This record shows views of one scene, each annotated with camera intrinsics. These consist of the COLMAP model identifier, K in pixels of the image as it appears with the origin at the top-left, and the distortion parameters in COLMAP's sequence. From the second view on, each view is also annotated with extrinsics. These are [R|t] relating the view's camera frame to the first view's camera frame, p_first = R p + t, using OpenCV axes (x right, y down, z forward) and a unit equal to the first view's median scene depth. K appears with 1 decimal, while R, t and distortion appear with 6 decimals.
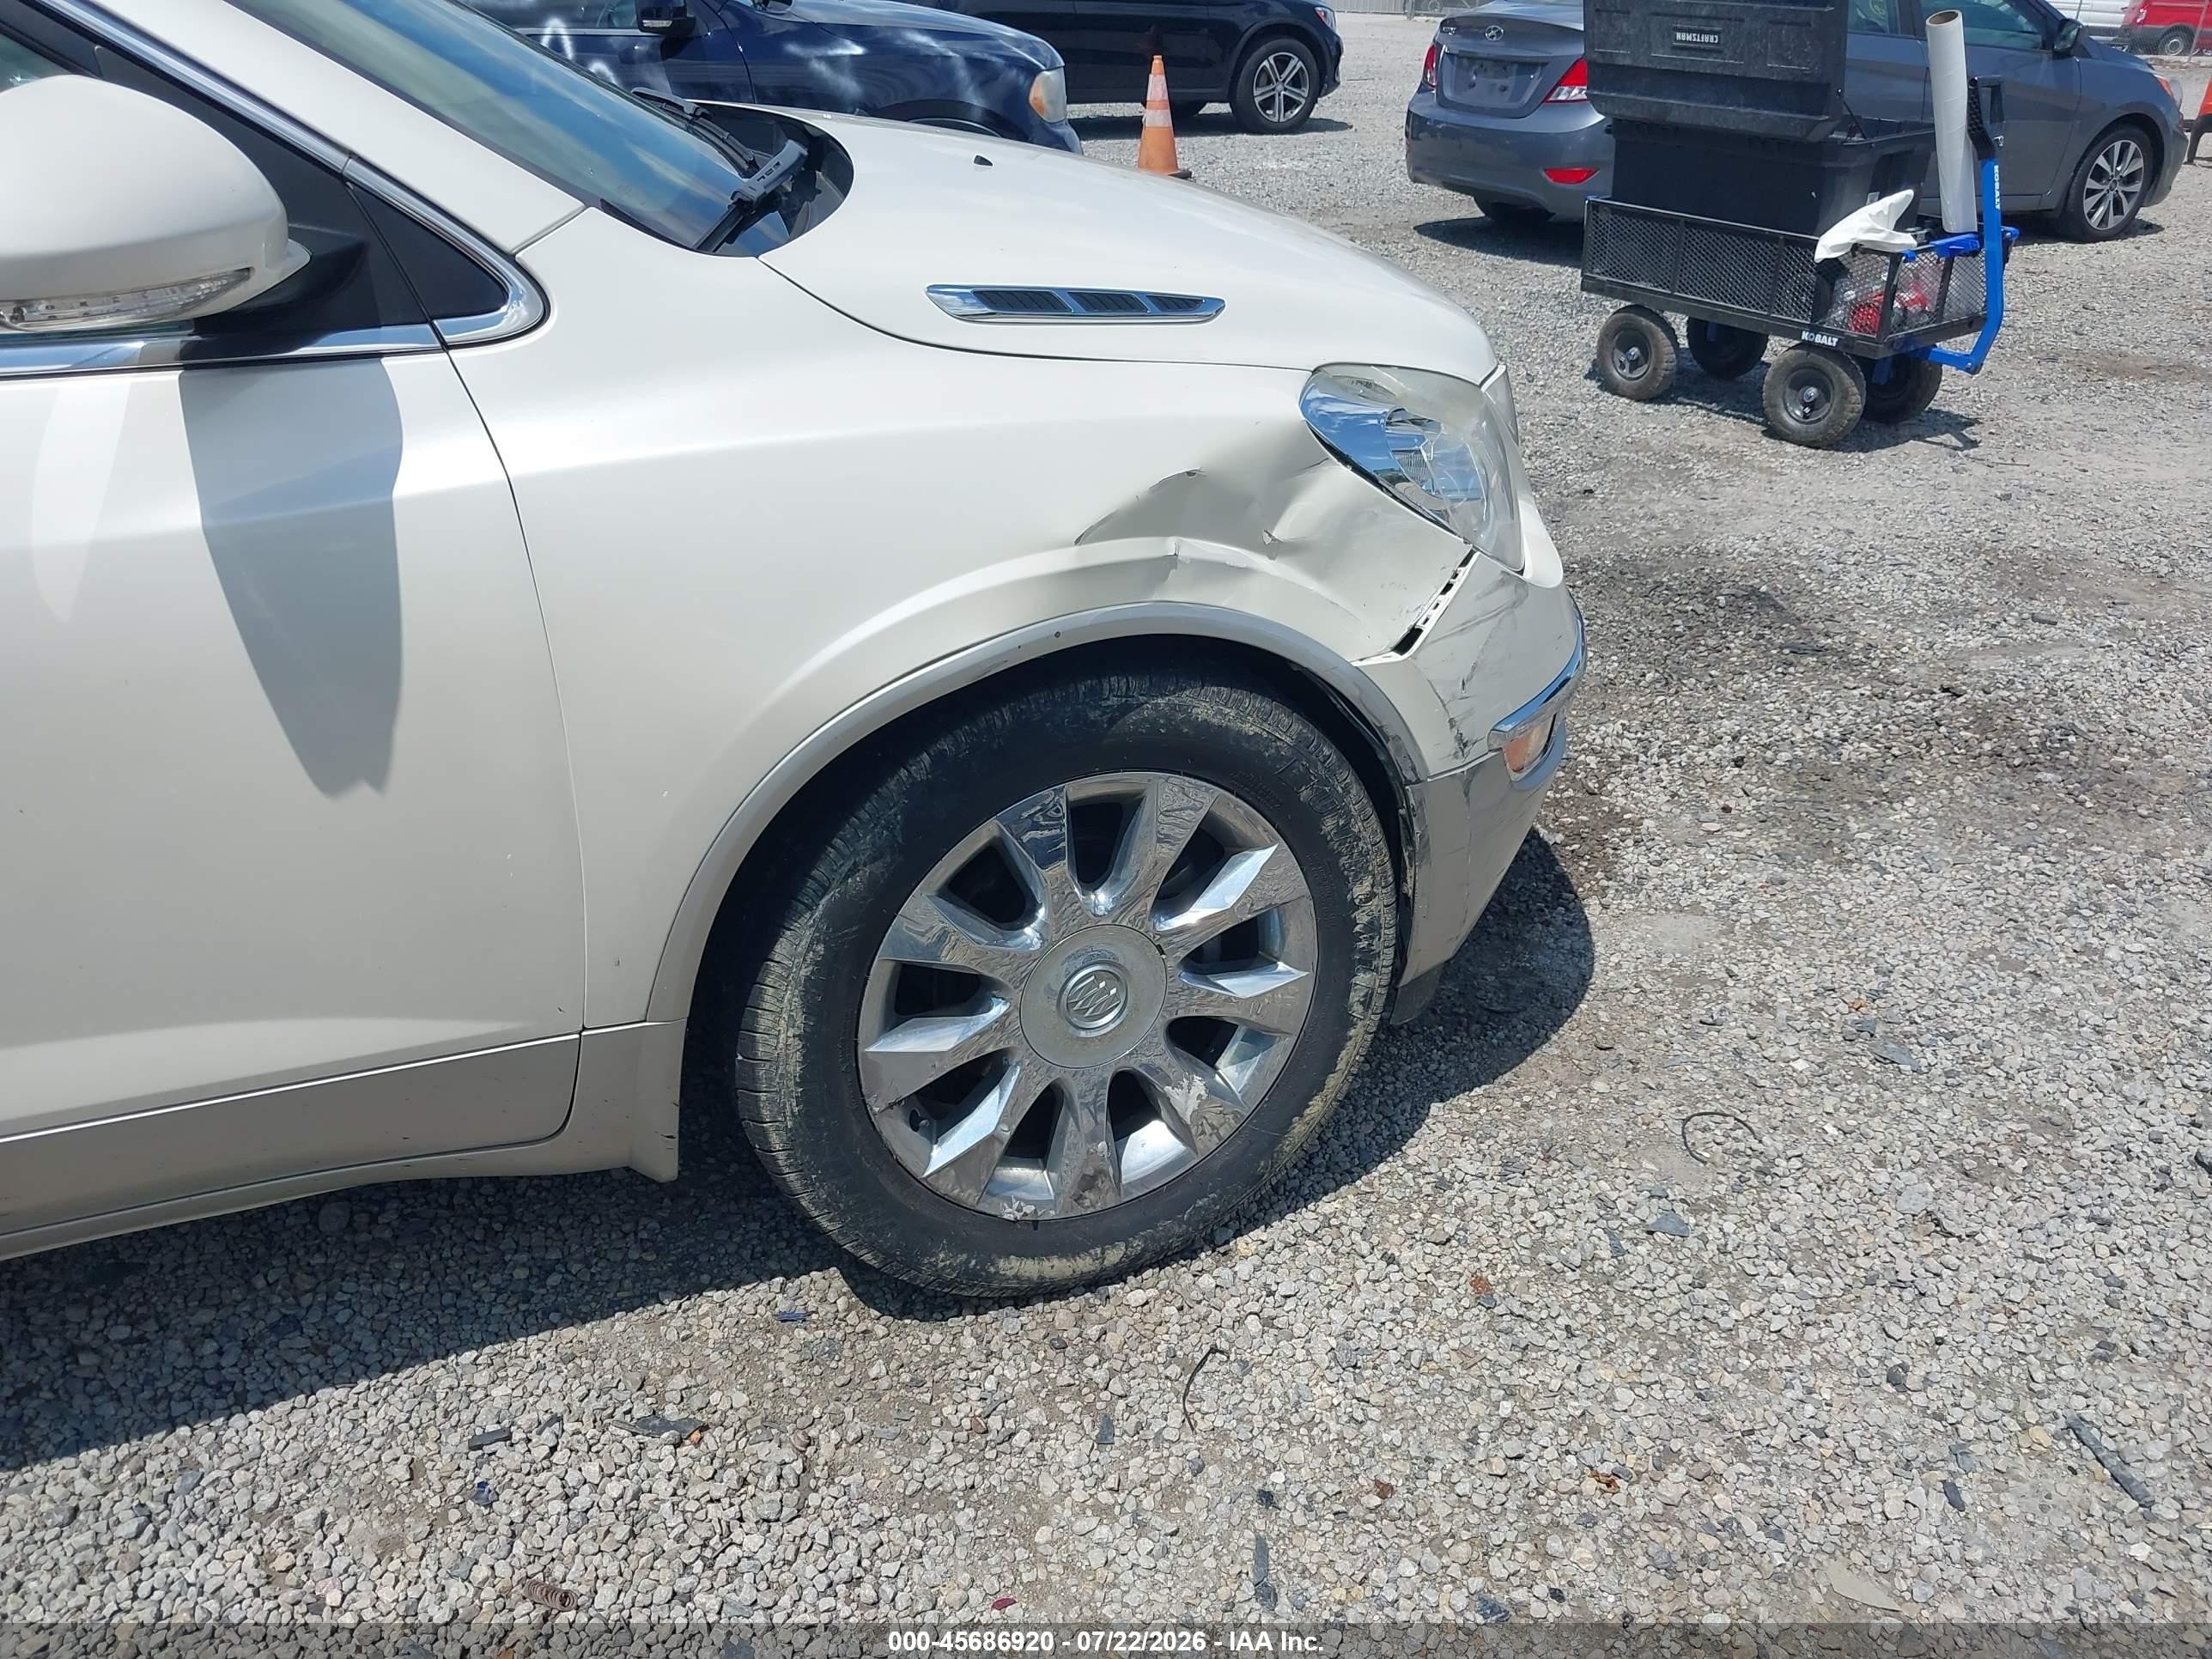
lens RADIAL K [[1722.8, 0, 1104.4], [0, 1722.8, 816.9], [0, 0, 1]] dist [0.006547, -0.001216]
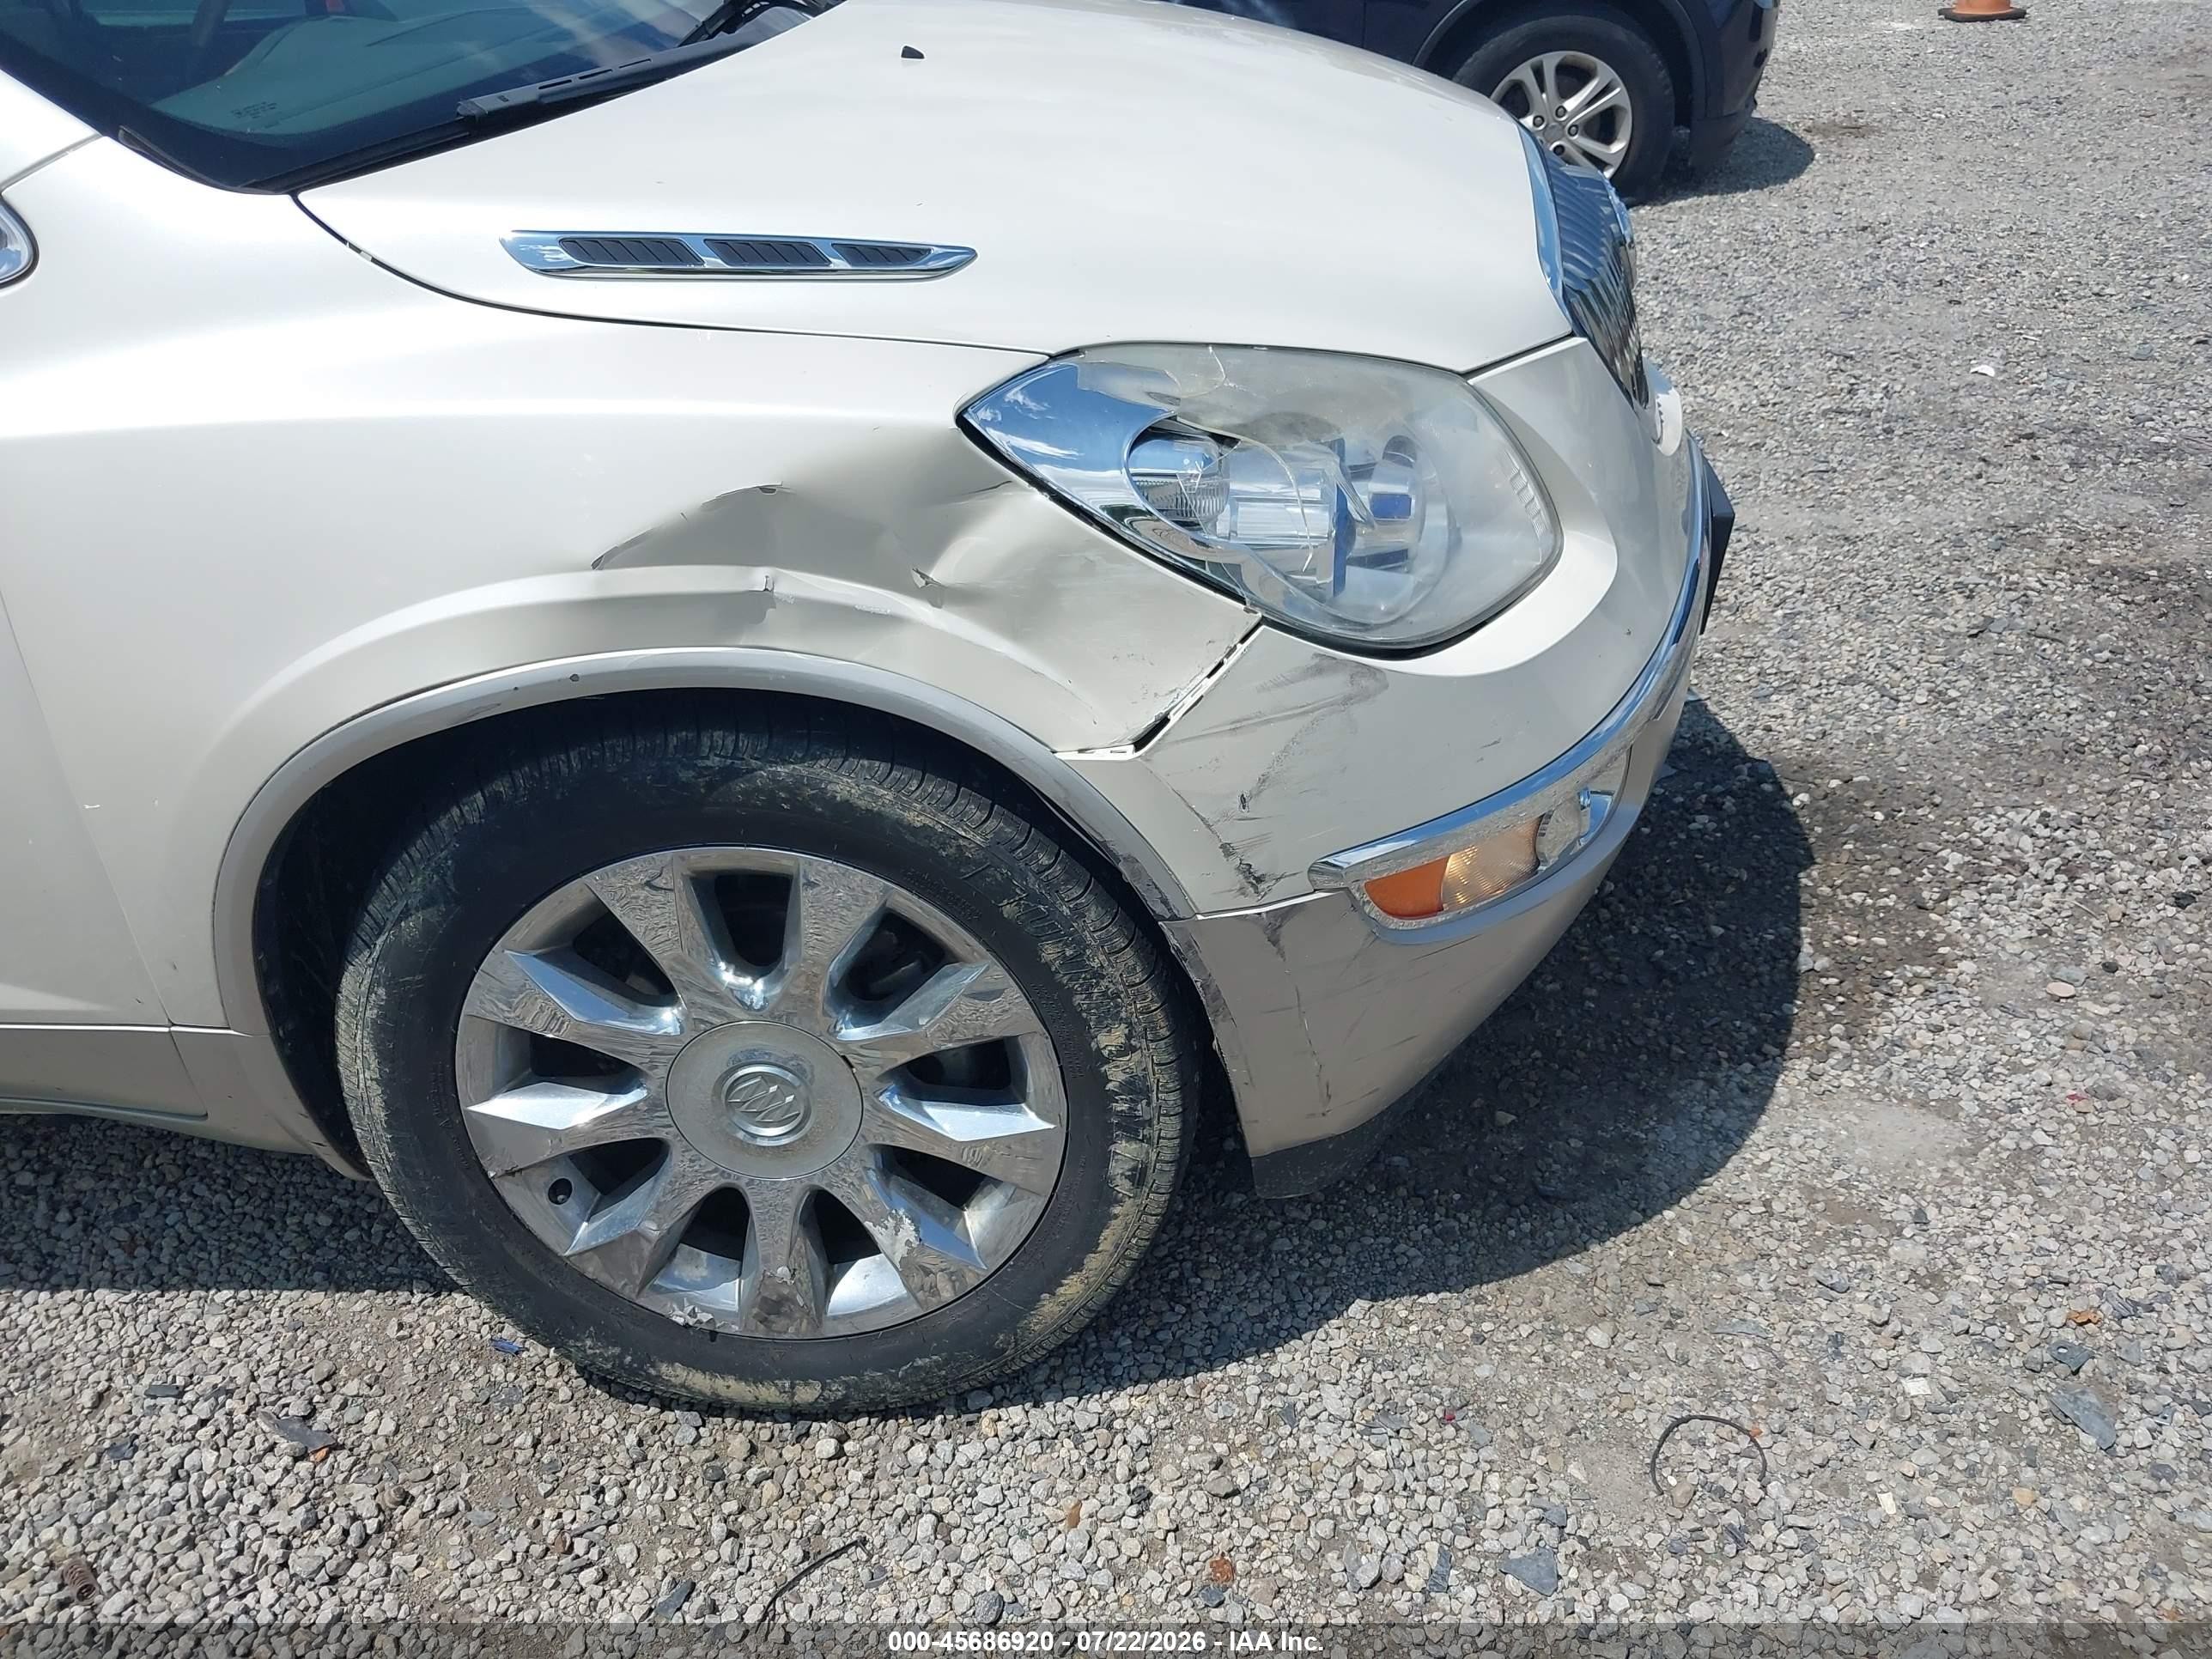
lens RADIAL K [[1778.3, 0, 1106.0], [0, 1778.3, 829.5], [0, 0, 1]] dist [-0.008891, 0.011710]
pose [[0.902426, 0.174909, -0.393743, 0.440583], [-0.142044, 0.983575, 0.111371, -0.136271], [0.406756, -0.044575, 0.912449, 0.288926]]
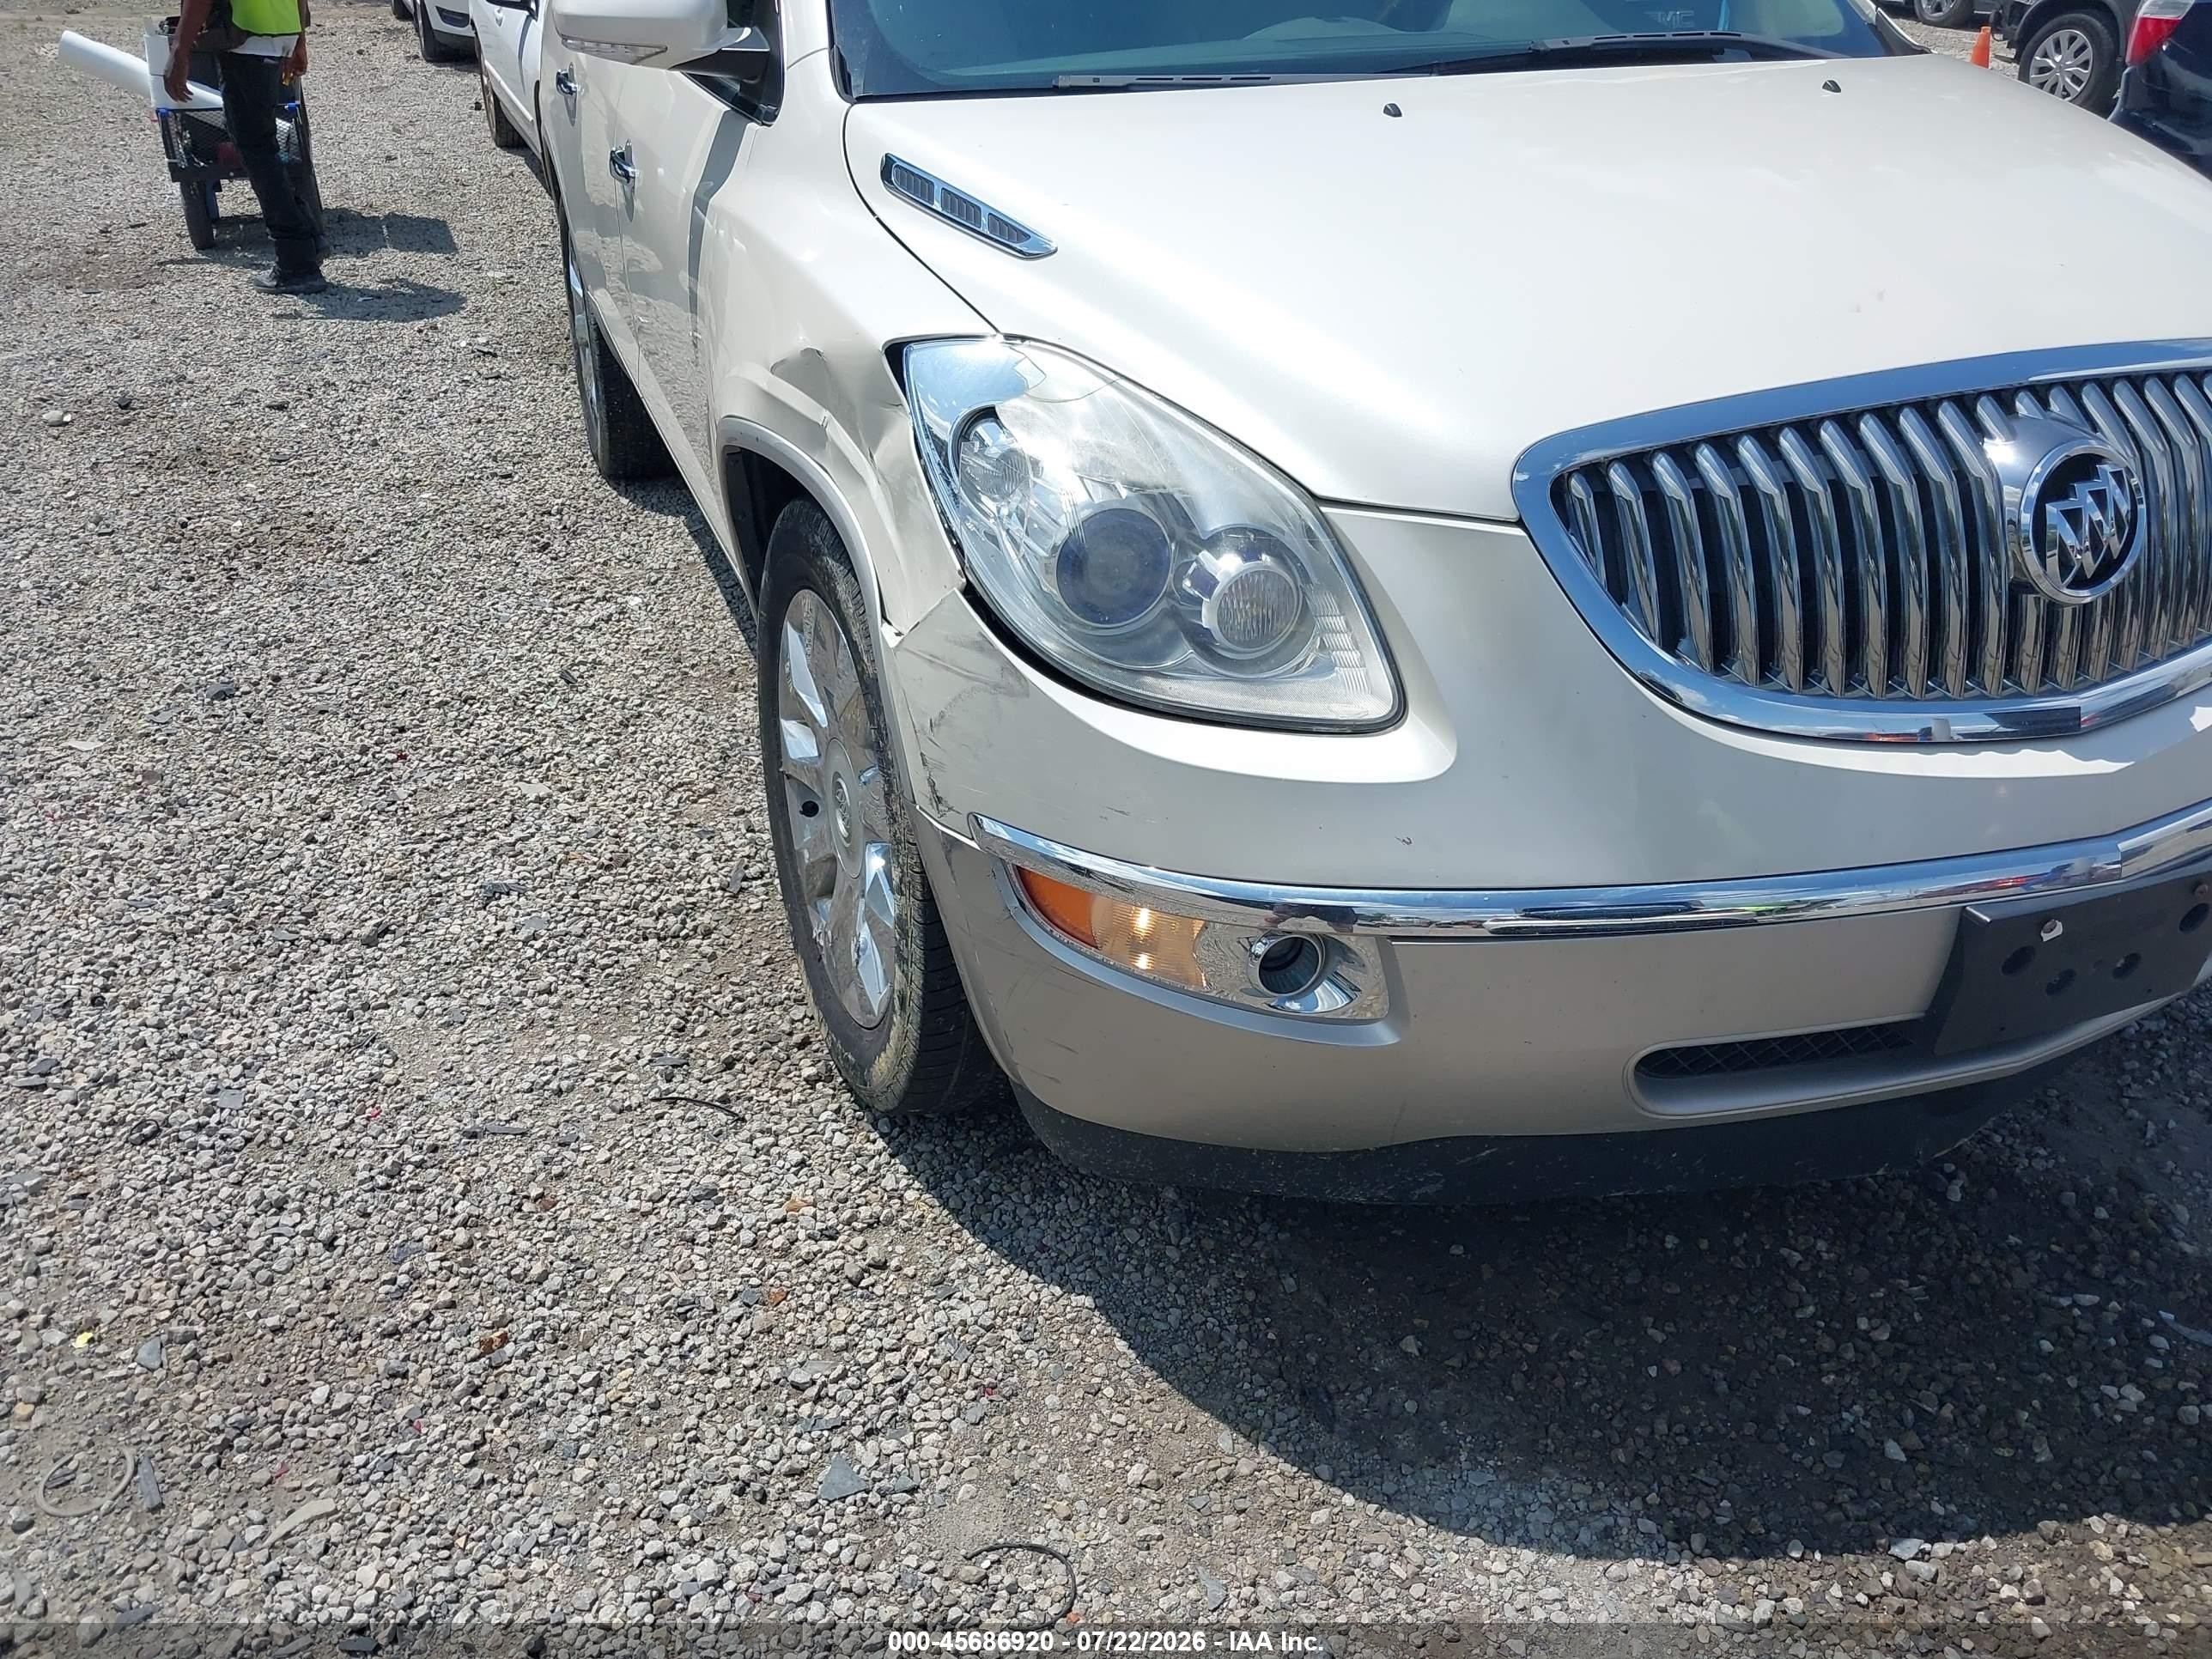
lens RADIAL K [[1753.6, 0, 1102.0], [0, 1753.6, 847.6], [0, 0, 1]] dist [-0.006291, 0.002468]
pose [[-0.017903, 0.481245, -0.876403, 0.981981], [-0.453864, 0.777119, 0.435998, -0.439910], [0.890891, 0.405573, 0.204507, 0.900225]]
